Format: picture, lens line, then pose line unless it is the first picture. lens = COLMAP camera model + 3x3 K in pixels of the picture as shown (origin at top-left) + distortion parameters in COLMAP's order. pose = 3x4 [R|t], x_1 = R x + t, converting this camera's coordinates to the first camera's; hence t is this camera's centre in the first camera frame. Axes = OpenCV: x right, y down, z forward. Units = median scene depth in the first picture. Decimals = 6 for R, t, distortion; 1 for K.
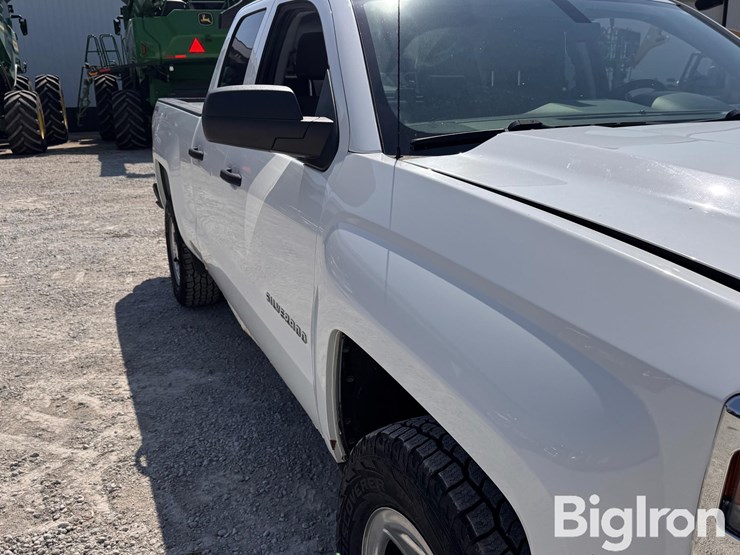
lens RADIAL K [[677.2, 0, 367.7], [0, 677.2, 277.2], [0, 0, 1]] dist [0.159928, -0.302350]
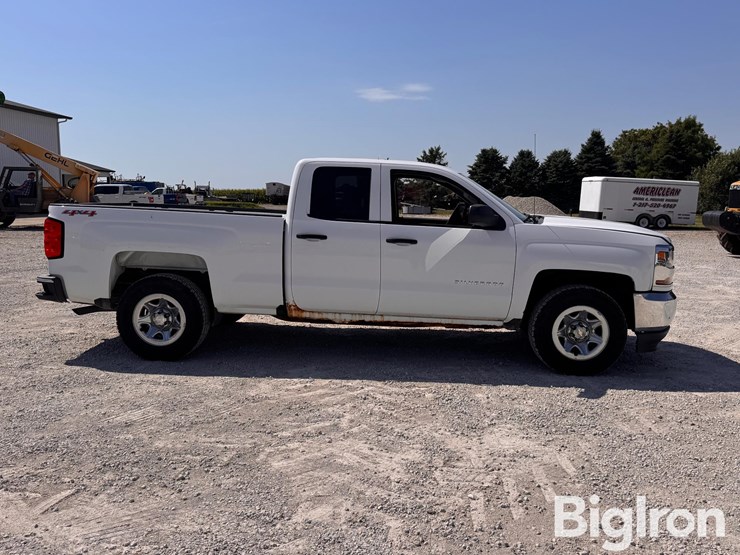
lens RADIAL K [[677.2, 0, 367.7], [0, 677.2, 277.2], [0, 0, 1]] dist [0.159928, -0.302350]
pose [[0.453590, -0.084177, 0.887226, -2.150191], [0.215820, 0.976273, -0.017711, -0.013580], [-0.864683, 0.199515, 0.460995, 0.071938]]
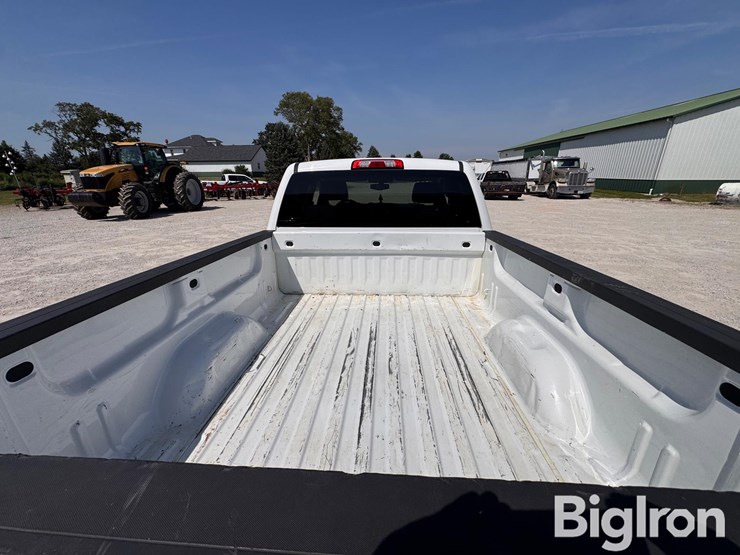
lens RADIAL K [[296.0, 0, 370.0], [0, 296.0, 277.5], [0, 0, 1]] dist [-0.000238, 0.000395]
pose [[-0.896721, -0.124139, 0.424831, -0.367314], [0.134826, 0.837624, 0.529347, -0.686554], [-0.421561, 0.531955, -0.734377, 2.122015]]
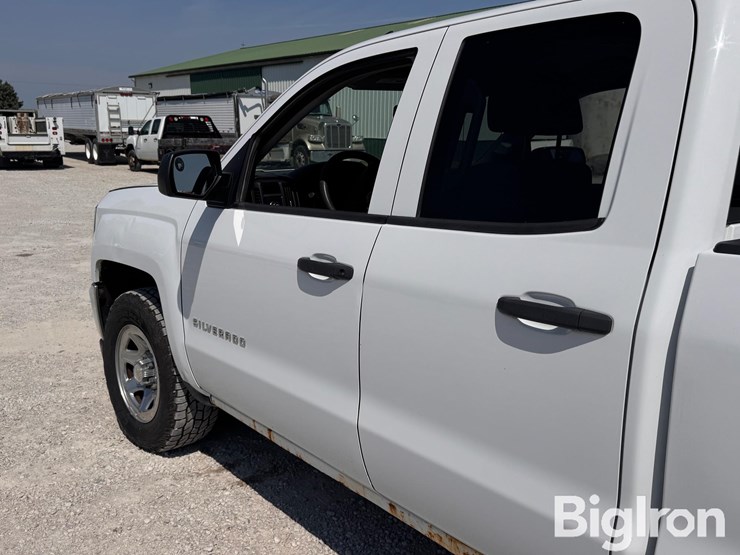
lens RADIAL K [[677.2, 0, 367.7], [0, 677.2, 277.2], [0, 0, 1]] dist [0.159928, -0.302350]
pose [[-0.958250, 0.063771, -0.278730, 0.641584], [-0.070796, 0.891543, 0.447370, -0.546022], [0.277029, 0.448425, -0.849806, 1.858751]]
